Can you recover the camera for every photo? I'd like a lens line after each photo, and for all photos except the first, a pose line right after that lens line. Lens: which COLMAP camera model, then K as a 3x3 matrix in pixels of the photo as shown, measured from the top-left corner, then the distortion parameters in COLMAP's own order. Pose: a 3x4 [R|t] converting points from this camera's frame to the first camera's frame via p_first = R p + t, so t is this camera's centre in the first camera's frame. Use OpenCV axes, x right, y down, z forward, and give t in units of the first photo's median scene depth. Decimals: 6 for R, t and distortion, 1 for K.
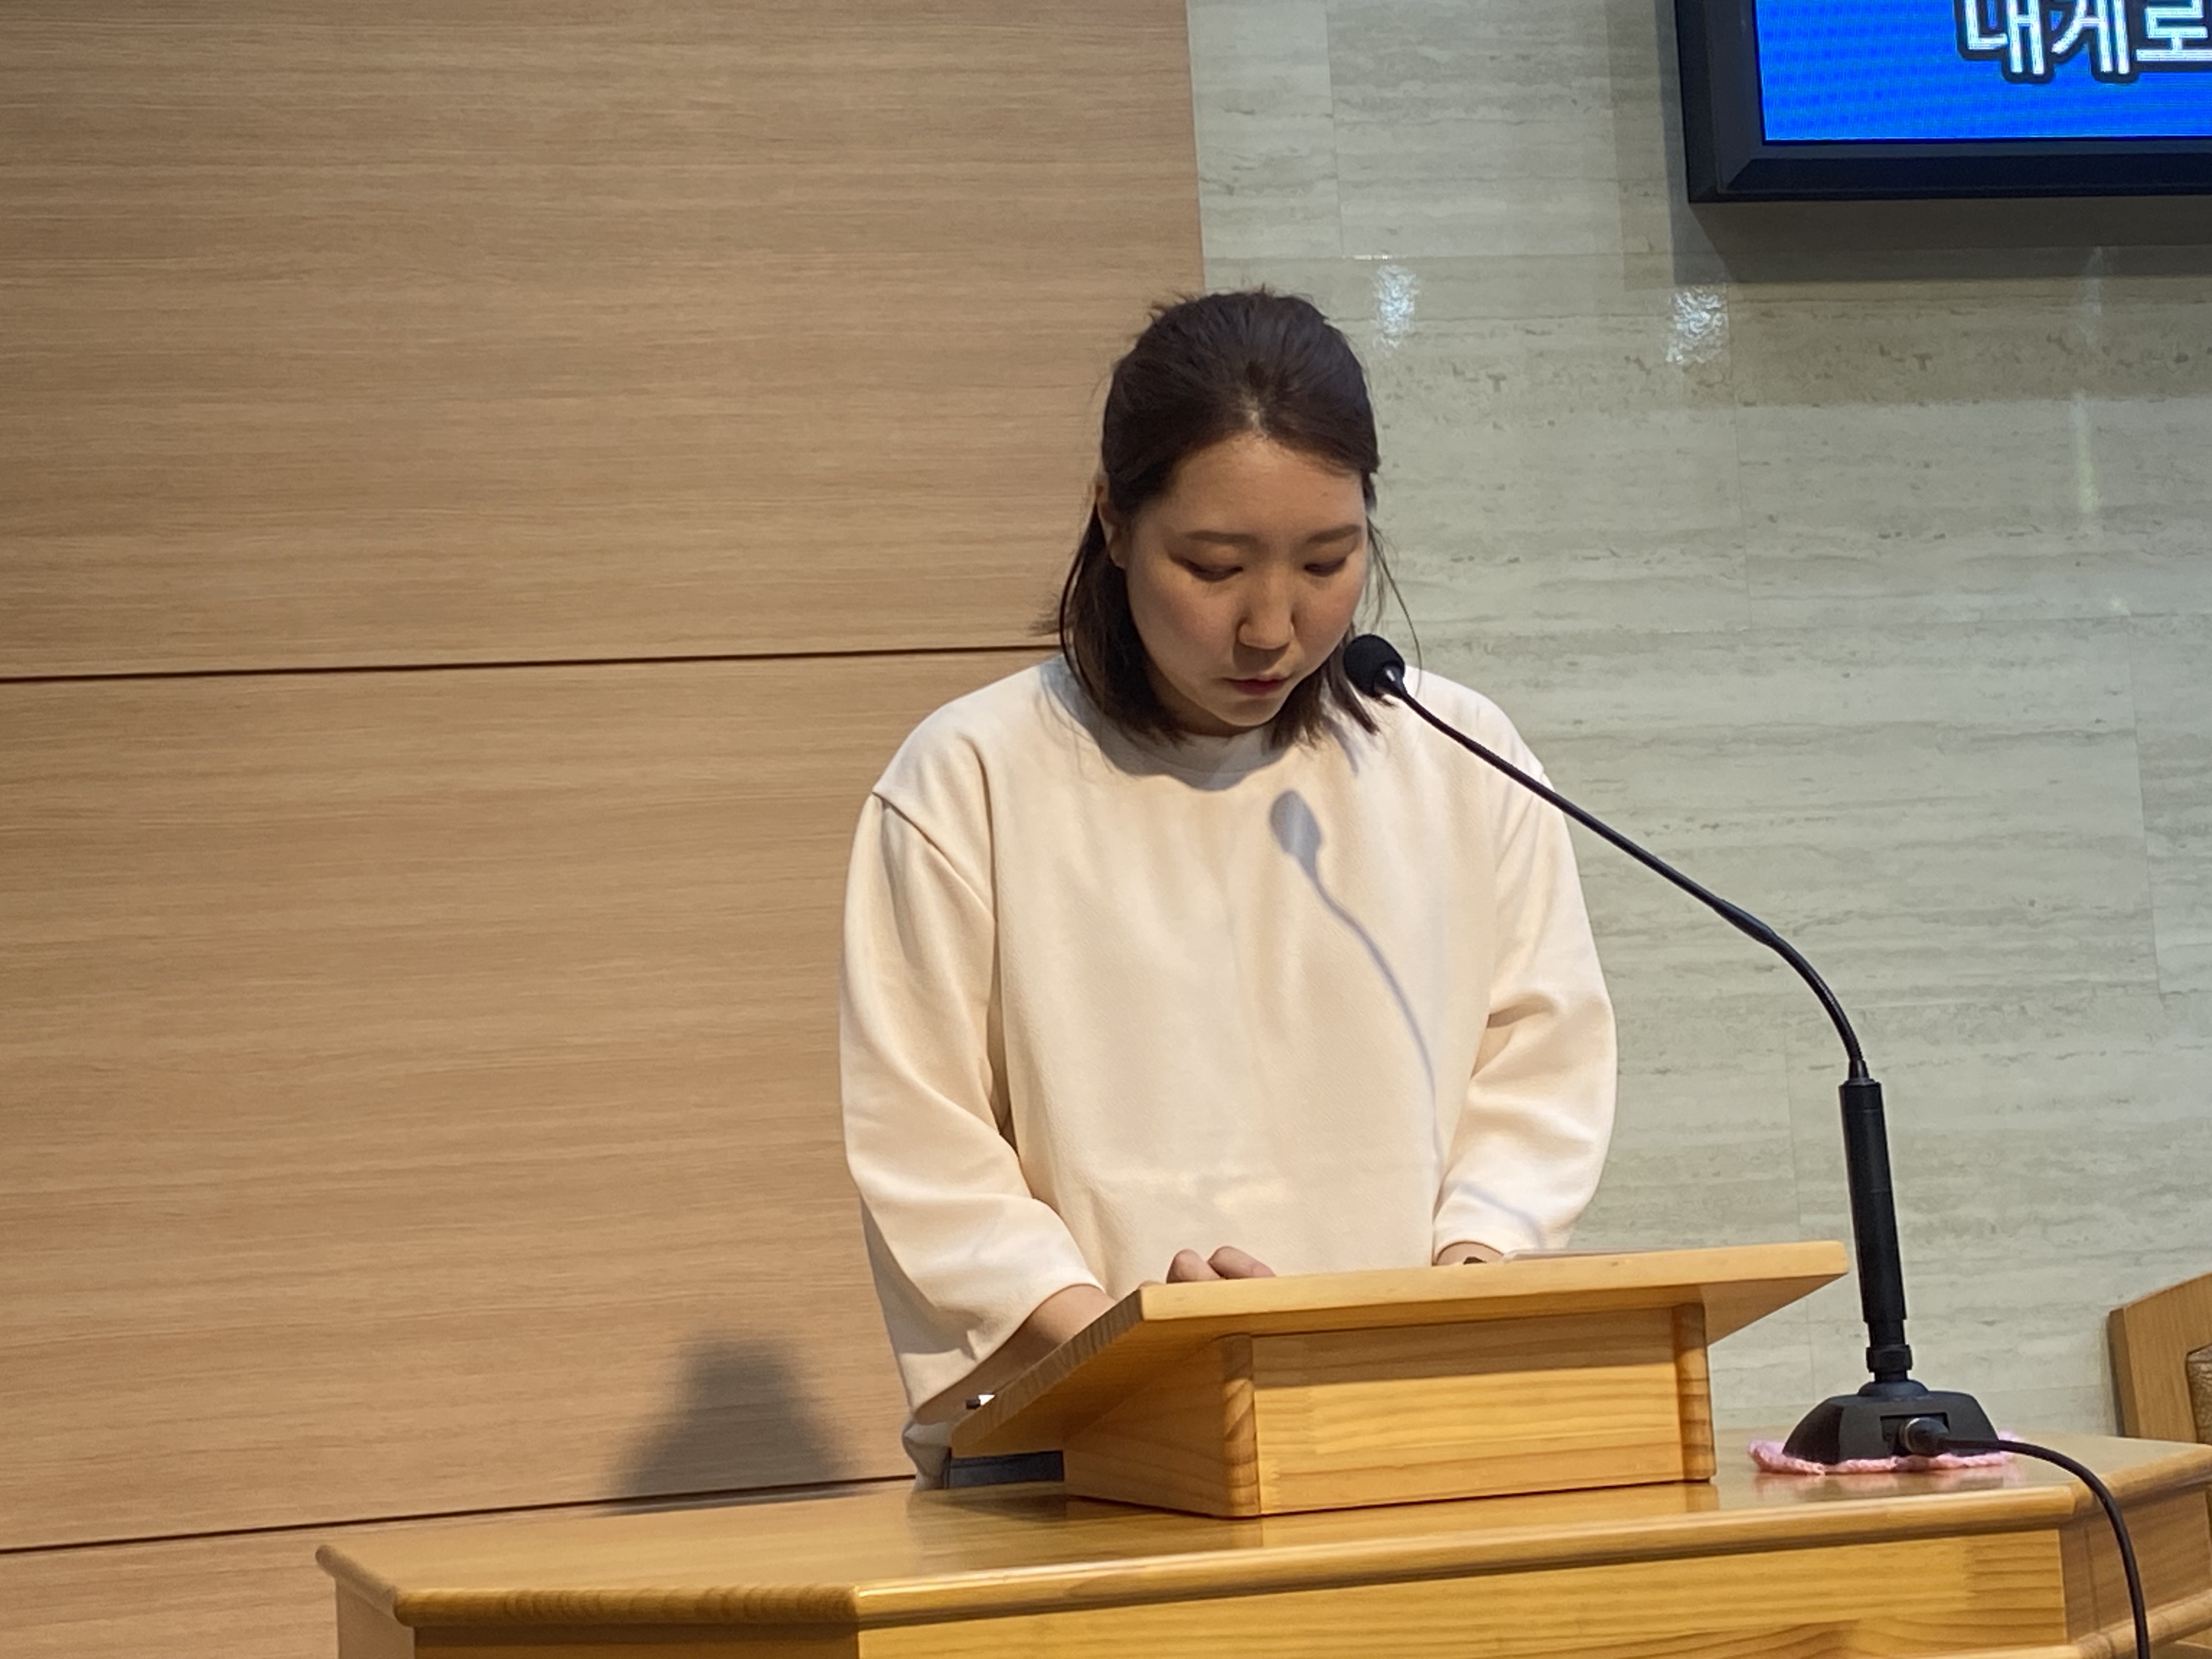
lens RADIAL K [[4464.0, 0, 1093.8], [0, 4464.0, 788.4], [0, 0, 1]] dist [0.183860, -0.378796]
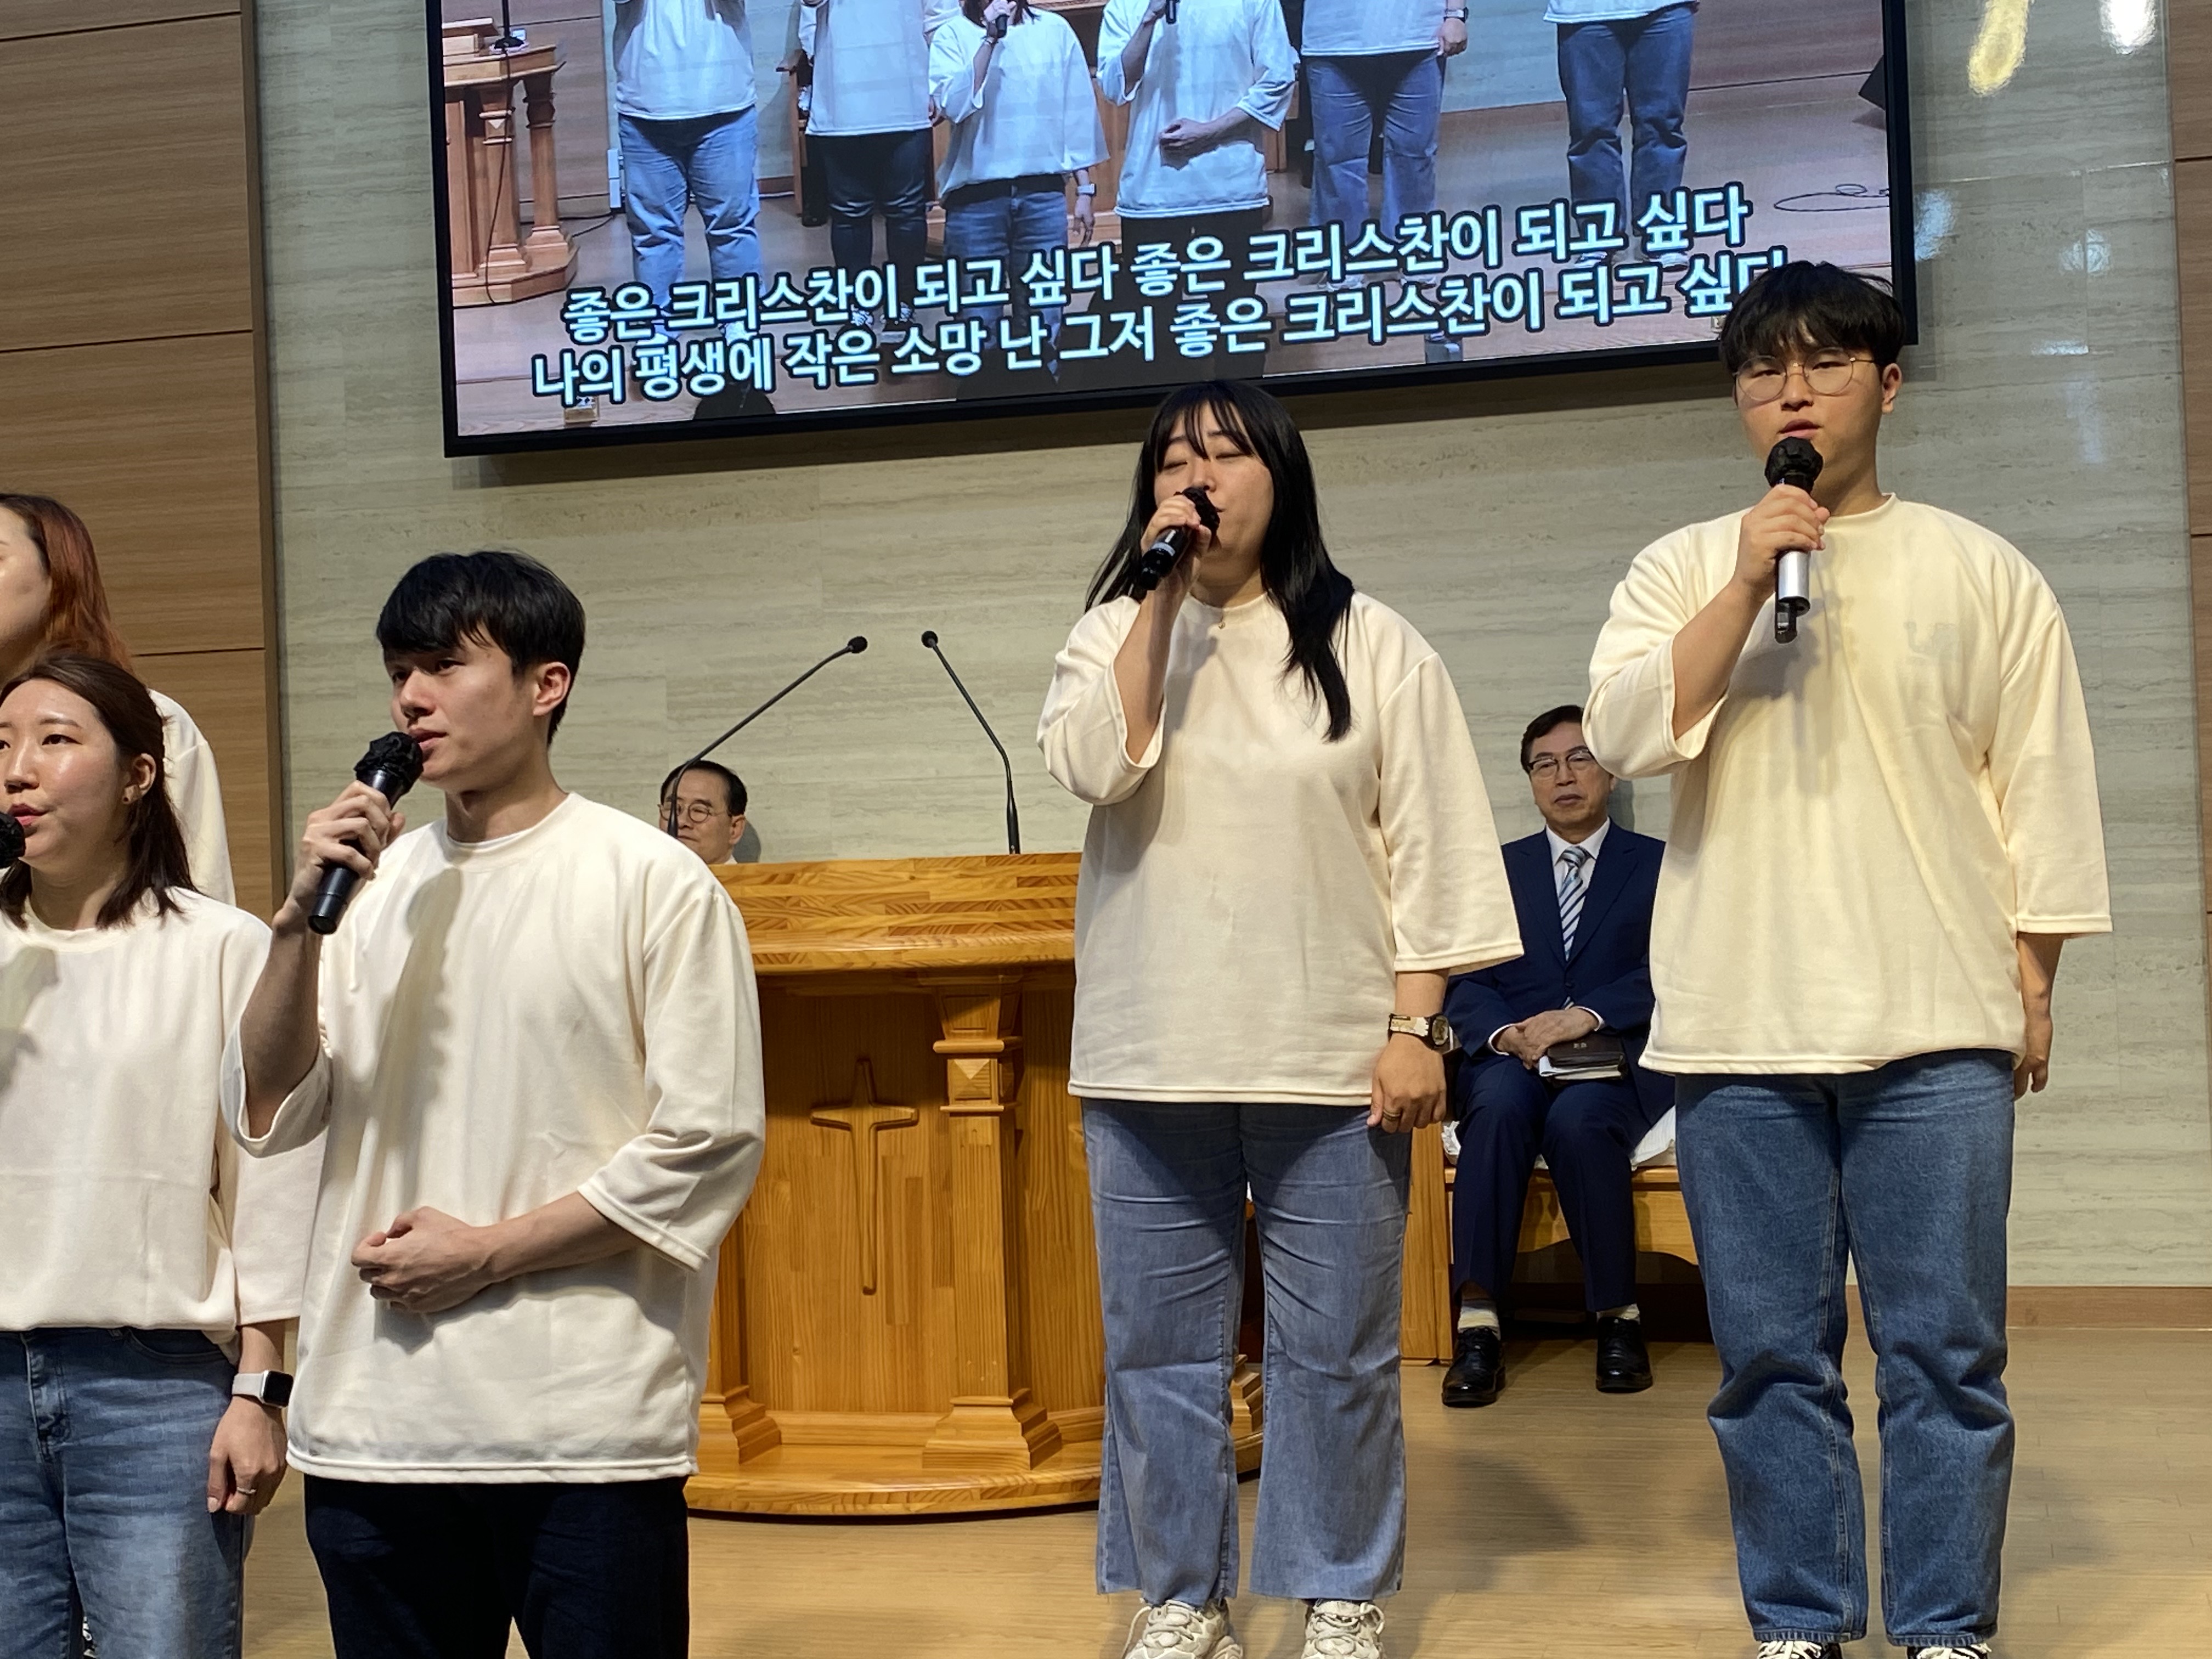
lens RADIAL K [[3272.4, 0, 1050.4], [0, 3272.4, 771.1], [0, 0, 1]] dist [0.275990, -1.181121]
pose [[0.872507, 0.020053, -0.488190, 1.270996], [0.029912, 0.995091, 0.094332, -0.121350], [0.487686, -0.096908, 0.867624, -0.387696]]
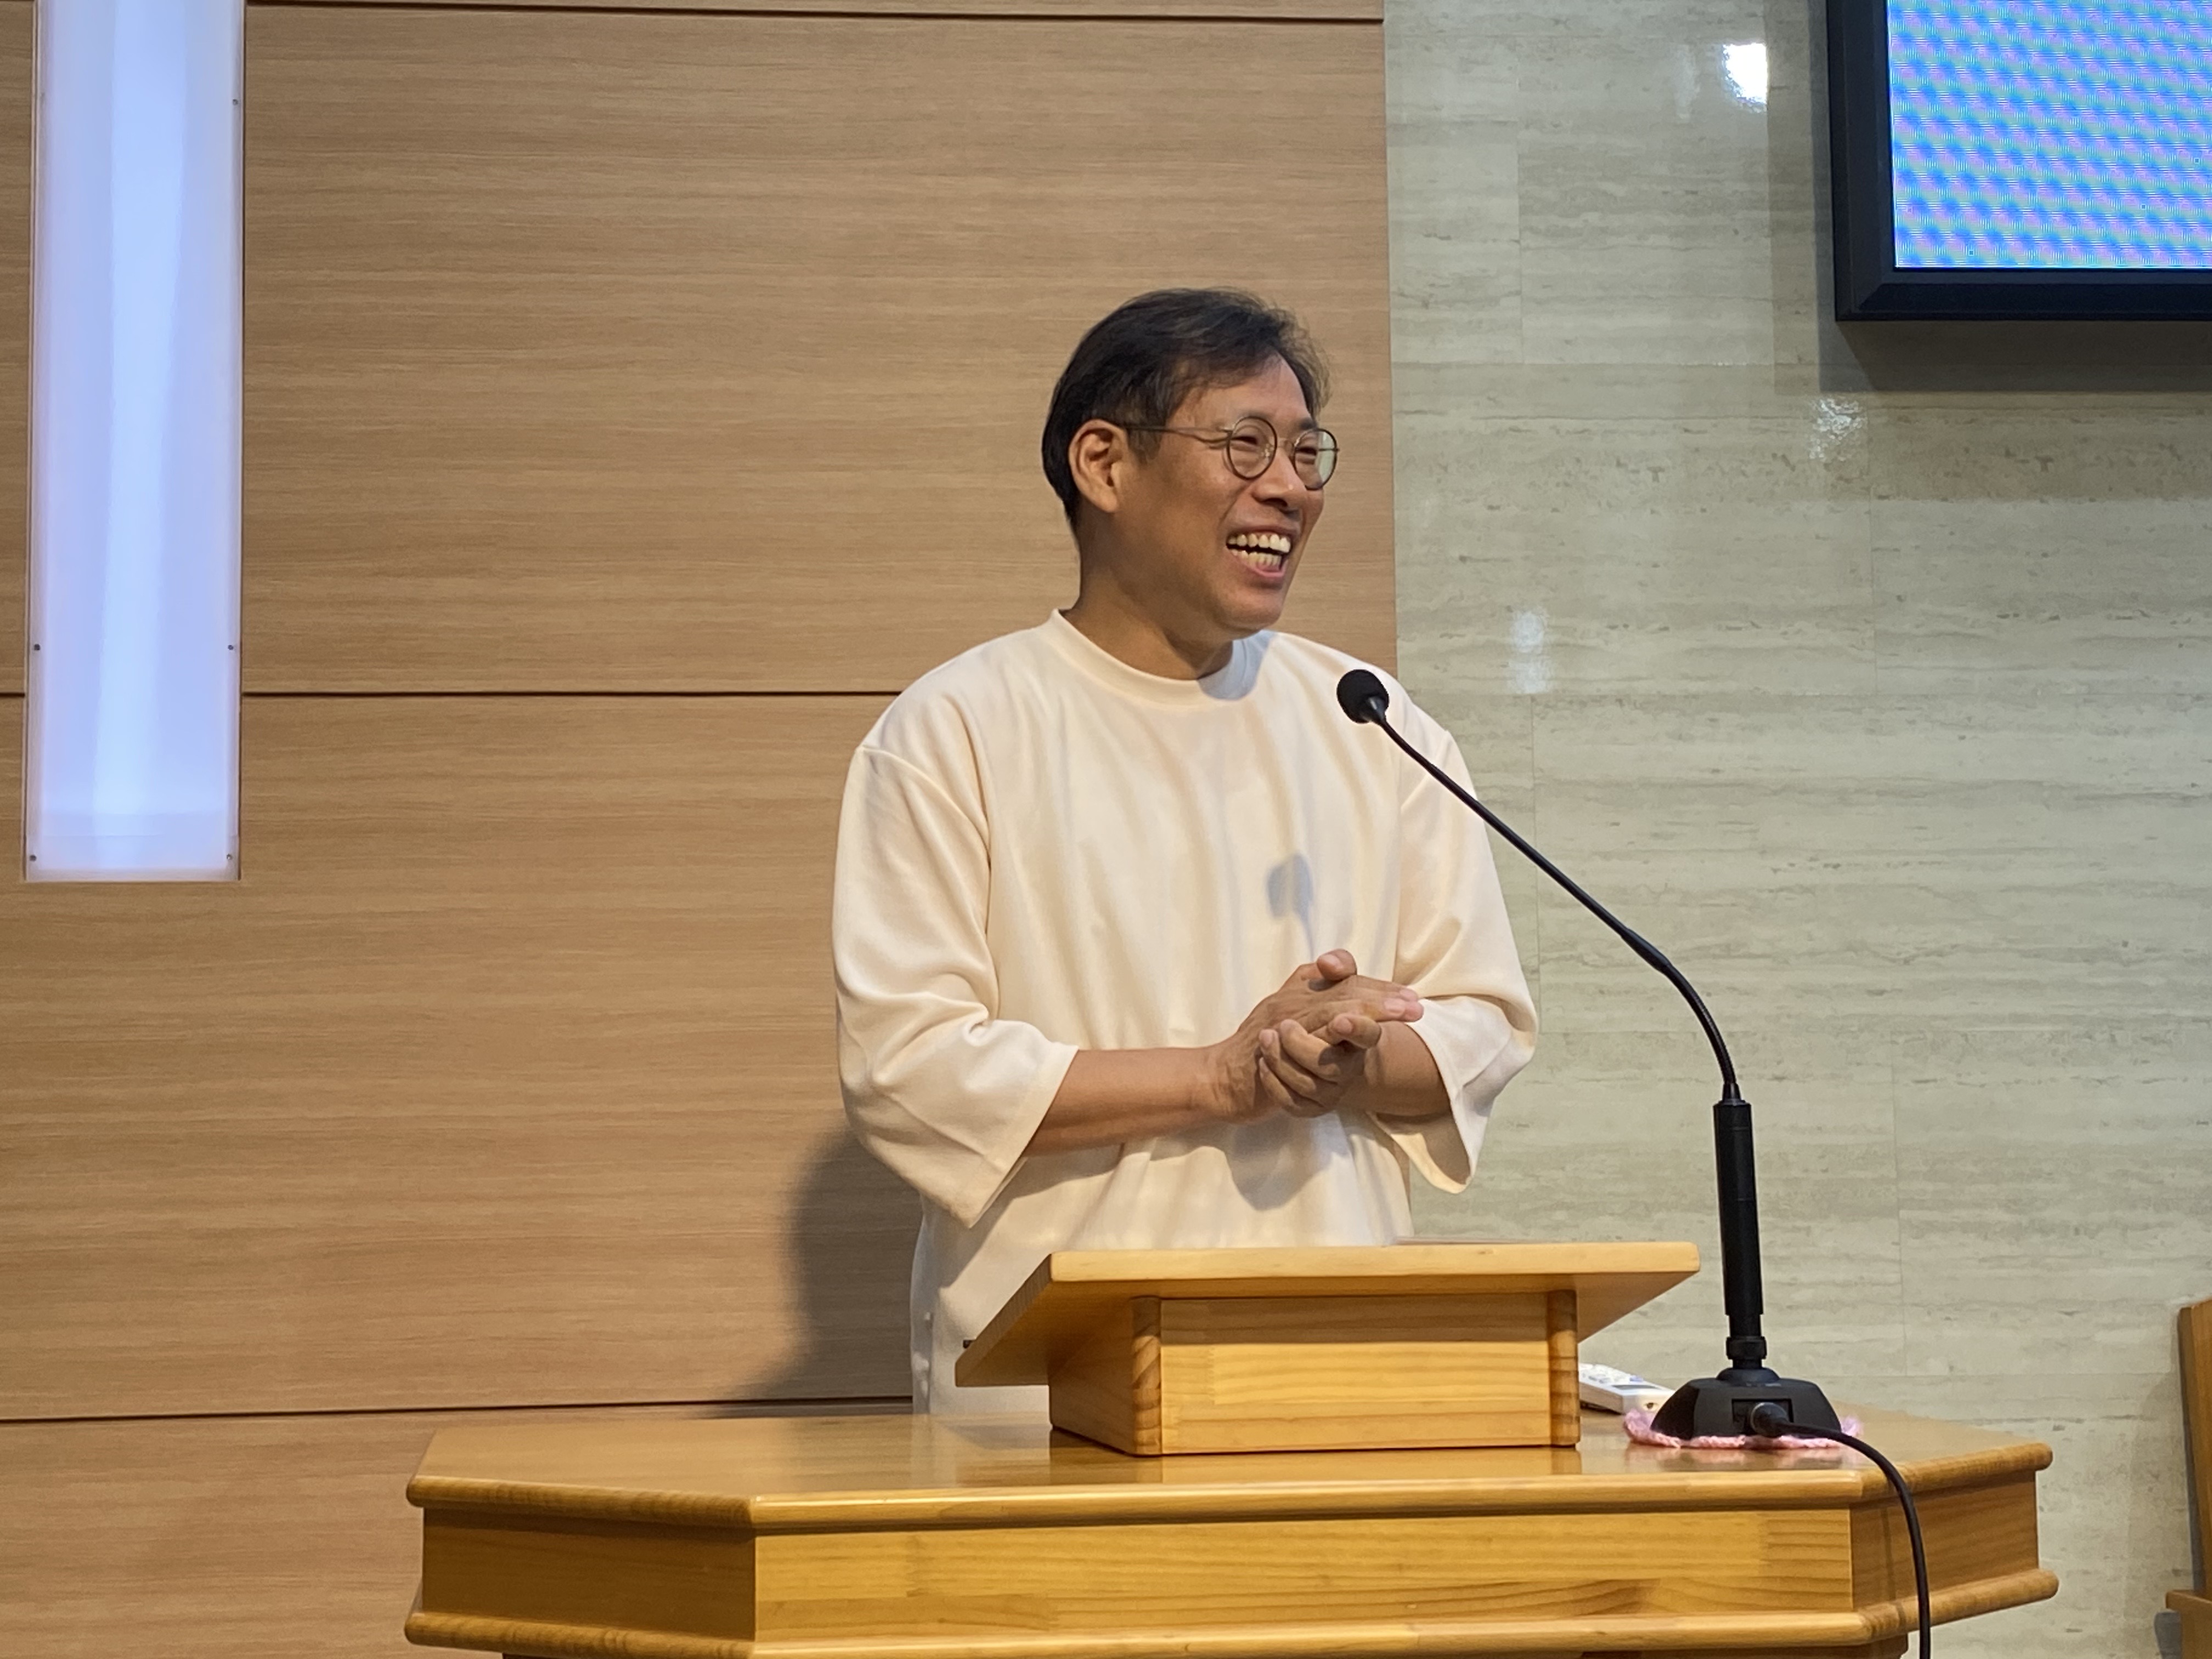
lens RADIAL K [[3738.4, 0, 1044.0], [0, 3738.4, 786.9], [0, 0, 1]] dist [0.203186, -0.708446]
pose [[0.989051, 0.033953, -0.143617, 0.076681], [-0.034336, 0.999410, -0.000189, -0.004604], [0.143525, 0.005118, 0.989633, 0.020129]]
